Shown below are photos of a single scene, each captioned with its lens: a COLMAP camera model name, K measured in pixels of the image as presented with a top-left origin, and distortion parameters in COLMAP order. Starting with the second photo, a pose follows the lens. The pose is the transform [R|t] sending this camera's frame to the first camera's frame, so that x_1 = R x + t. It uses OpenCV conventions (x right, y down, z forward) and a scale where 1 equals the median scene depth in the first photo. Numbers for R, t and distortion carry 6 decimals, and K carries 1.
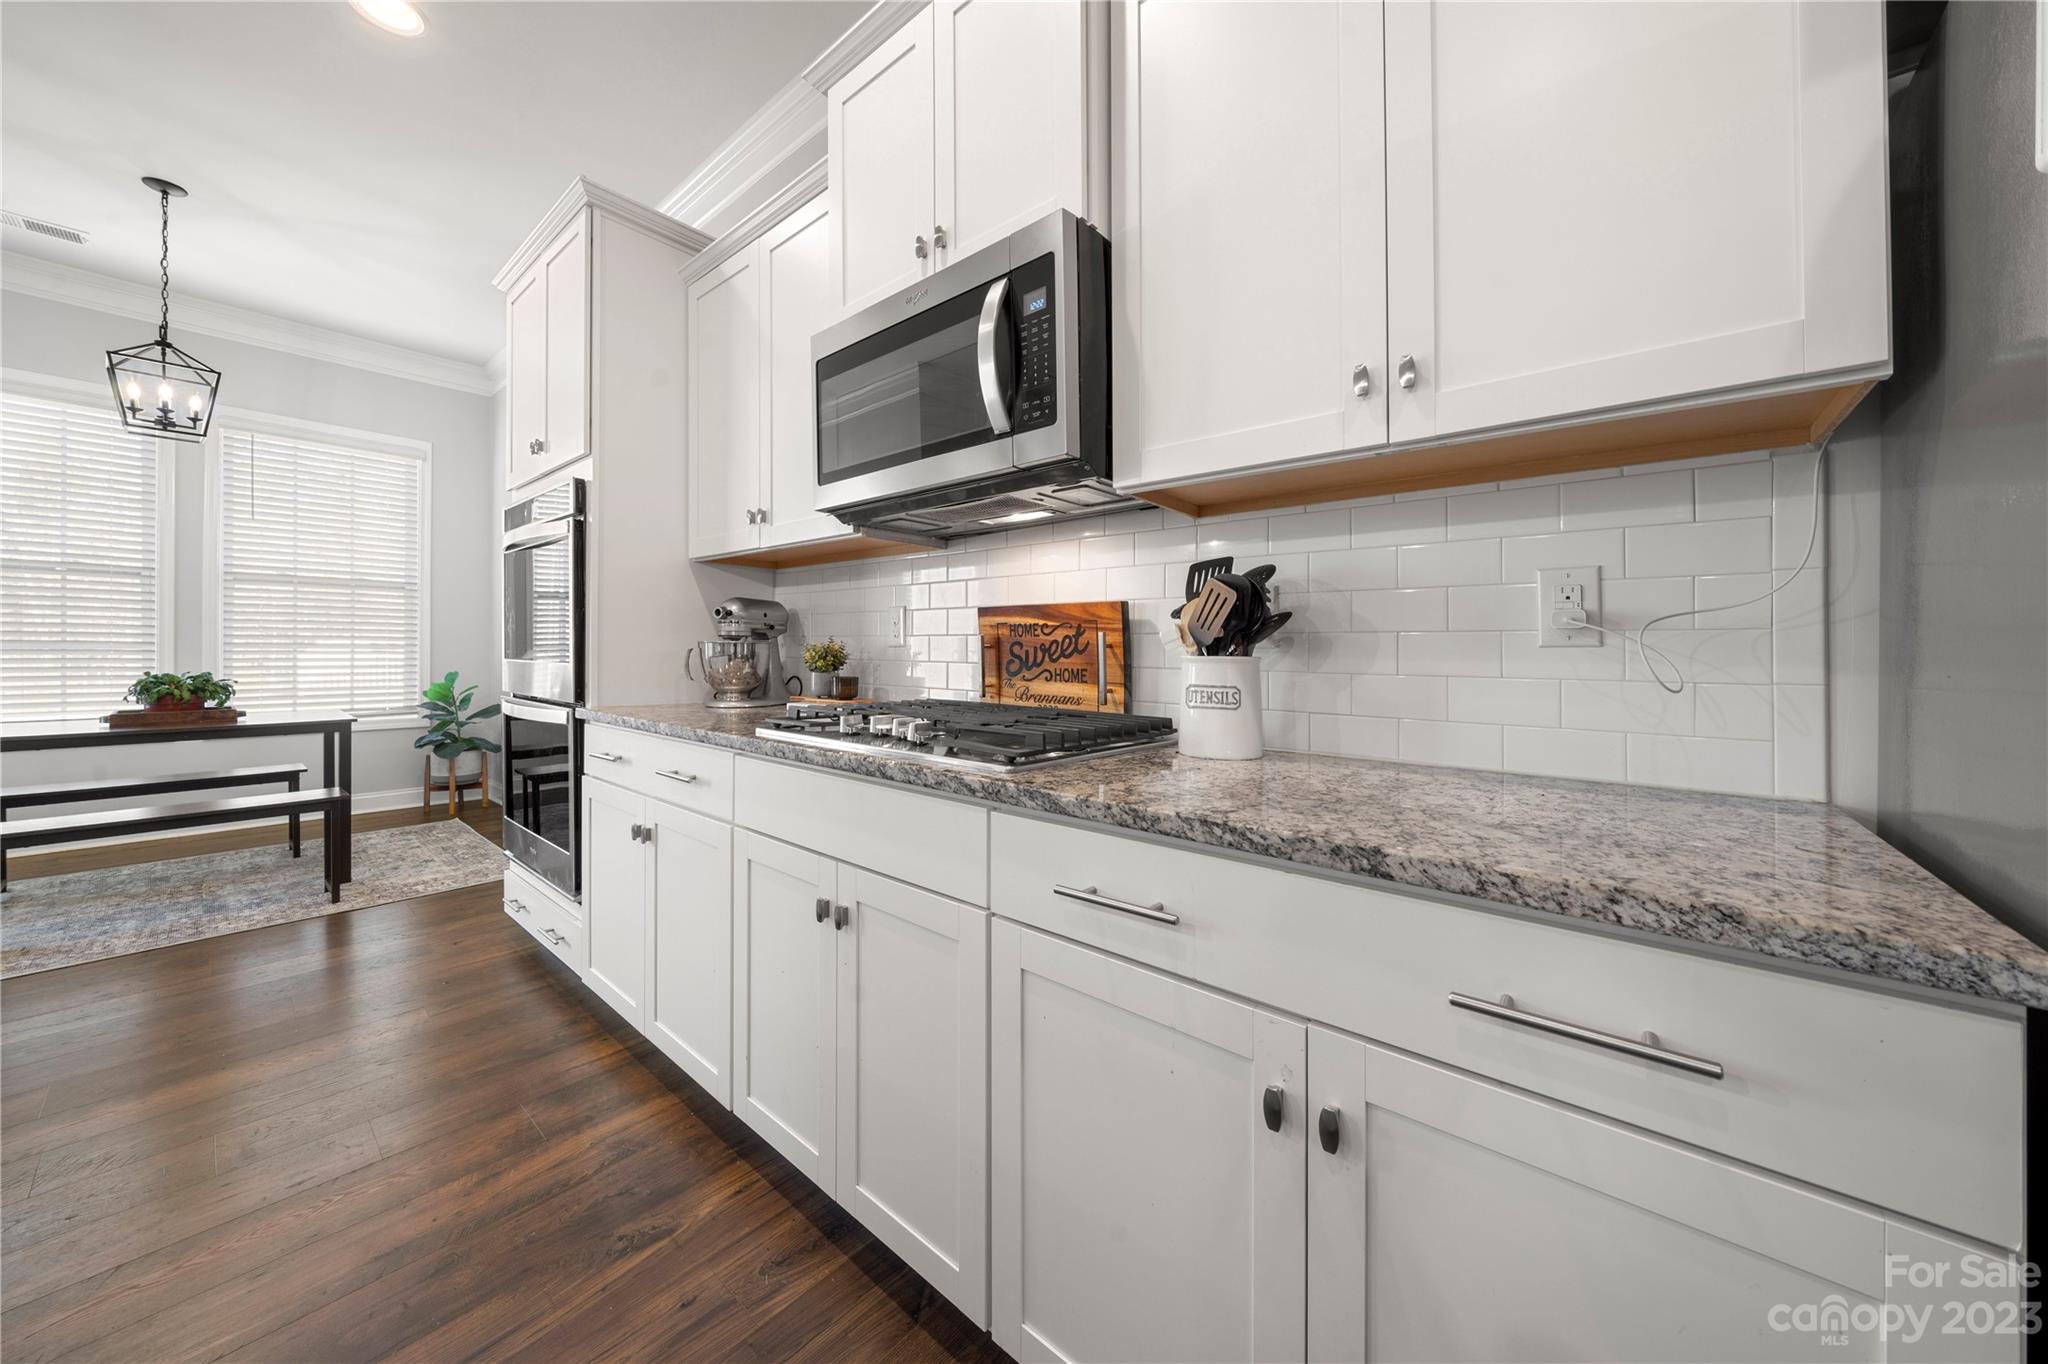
lens RADIAL K [[707.0, 0, 1005.8], [0, 707.0, 645.8], [0, 0, 1]] dist [-0.000399, -0.000047]
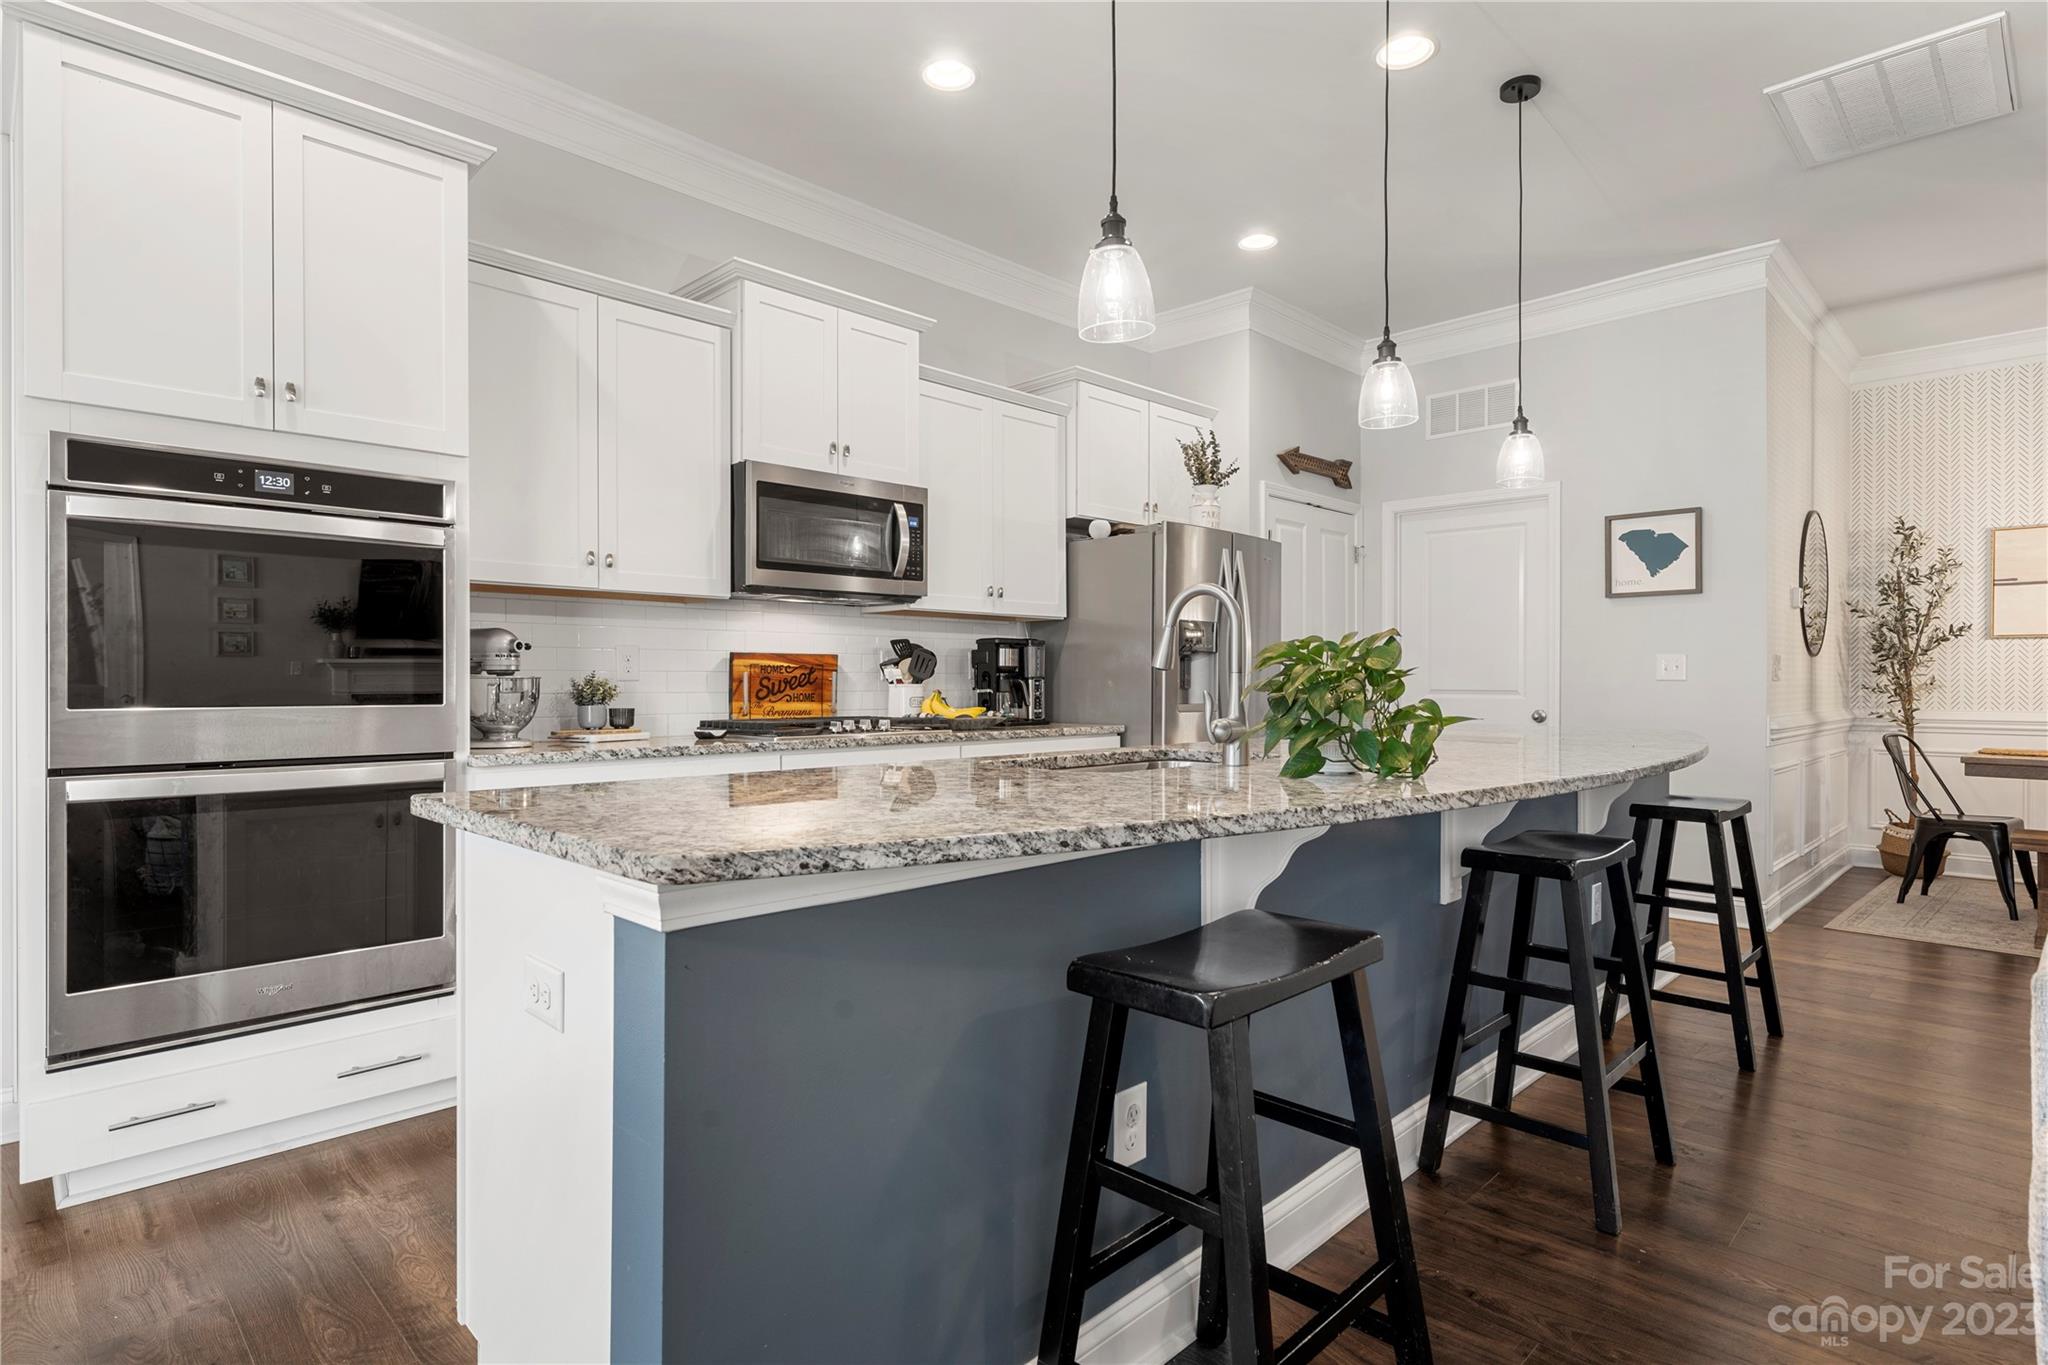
lens RADIAL K [[1066.6, 0, 1023.3], [0, 1066.6, 680.9], [0, 0, 1]] dist [0.000122, 0.000001]
pose [[0.060076, -0.005677, 0.998178, -2.261261], [-0.002011, 0.999981, 0.005808, -0.011999], [-0.998192, -0.002356, 0.060064, 0.326921]]
